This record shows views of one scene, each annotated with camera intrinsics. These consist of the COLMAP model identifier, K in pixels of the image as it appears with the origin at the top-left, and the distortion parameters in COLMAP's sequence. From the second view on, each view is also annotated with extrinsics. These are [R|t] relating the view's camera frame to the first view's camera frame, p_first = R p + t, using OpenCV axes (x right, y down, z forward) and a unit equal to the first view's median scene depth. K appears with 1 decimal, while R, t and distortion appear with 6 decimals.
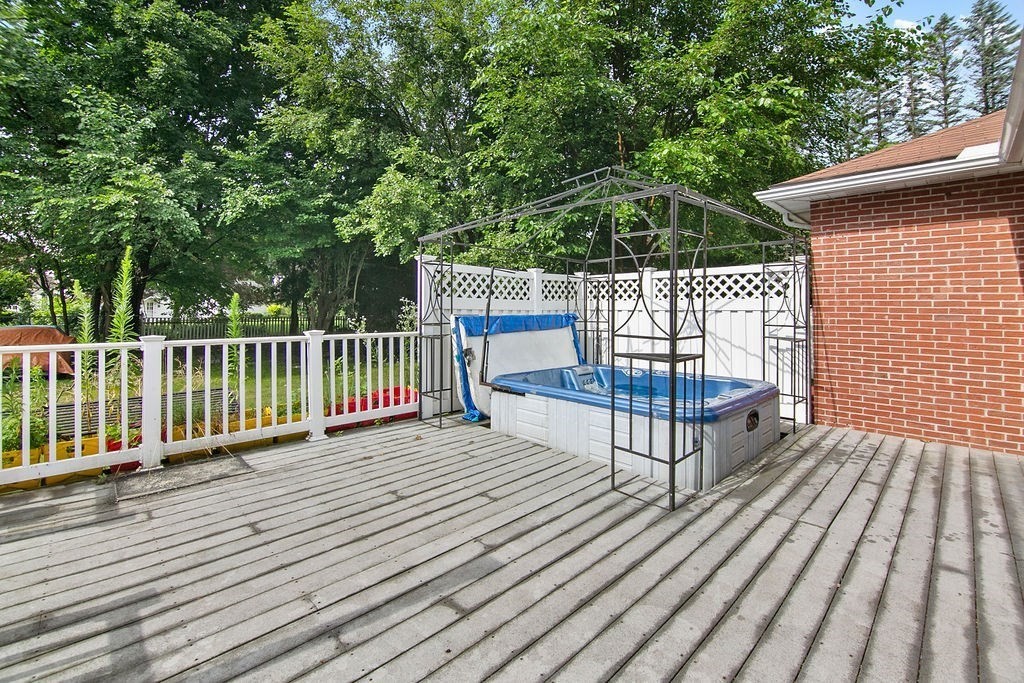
lens RADIAL K [[426.2, 0, 508.9], [0, 426.2, 325.9], [0, 0, 1]] dist [-0.011621, -0.000325]
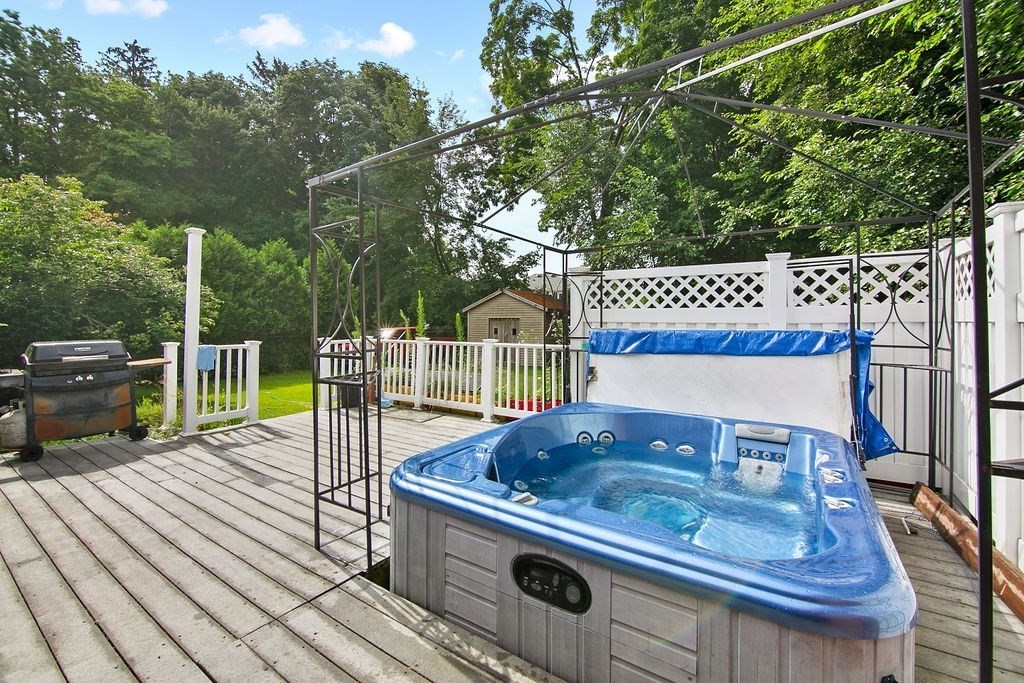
lens RADIAL K [[426.2, 0, 508.9], [0, 426.2, 325.9], [0, 0, 1]] dist [-0.011621, -0.000325]
pose [[0.234806, 0.003065, -0.972037, 1.302231], [-0.033568, 0.999424, -0.004957, -0.038686], [0.971463, 0.033793, 0.234774, 1.133828]]
